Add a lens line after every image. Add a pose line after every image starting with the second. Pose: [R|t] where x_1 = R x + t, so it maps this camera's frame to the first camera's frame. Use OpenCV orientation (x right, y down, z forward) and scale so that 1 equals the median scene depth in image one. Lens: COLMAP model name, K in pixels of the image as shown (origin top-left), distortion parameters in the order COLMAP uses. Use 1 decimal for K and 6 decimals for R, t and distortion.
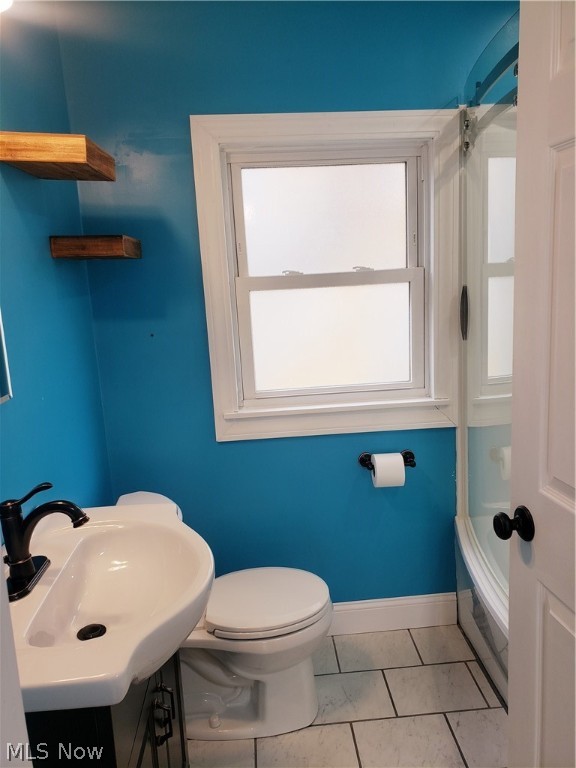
lens RADIAL K [[584.2, 0, 287.5], [0, 584.2, 380.7], [0, 0, 1]] dist [0.021644, 0.002536]
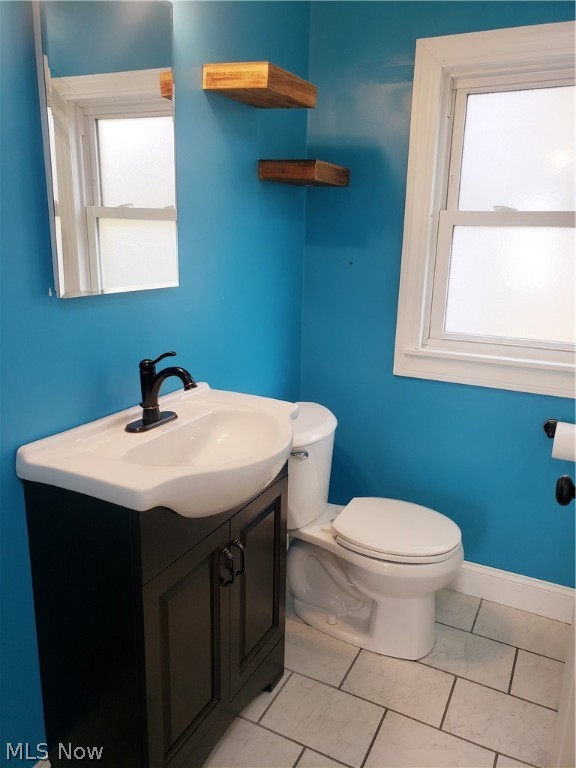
lens RADIAL K [[584.2, 0, 287.5], [0, 584.2, 380.7], [0, 0, 1]] dist [0.021644, 0.002536]
pose [[0.852186, 0.194623, -0.485696, 0.240096], [-0.159094, 0.980680, 0.113825, 0.031702], [0.498465, -0.019729, 0.866685, 0.022653]]
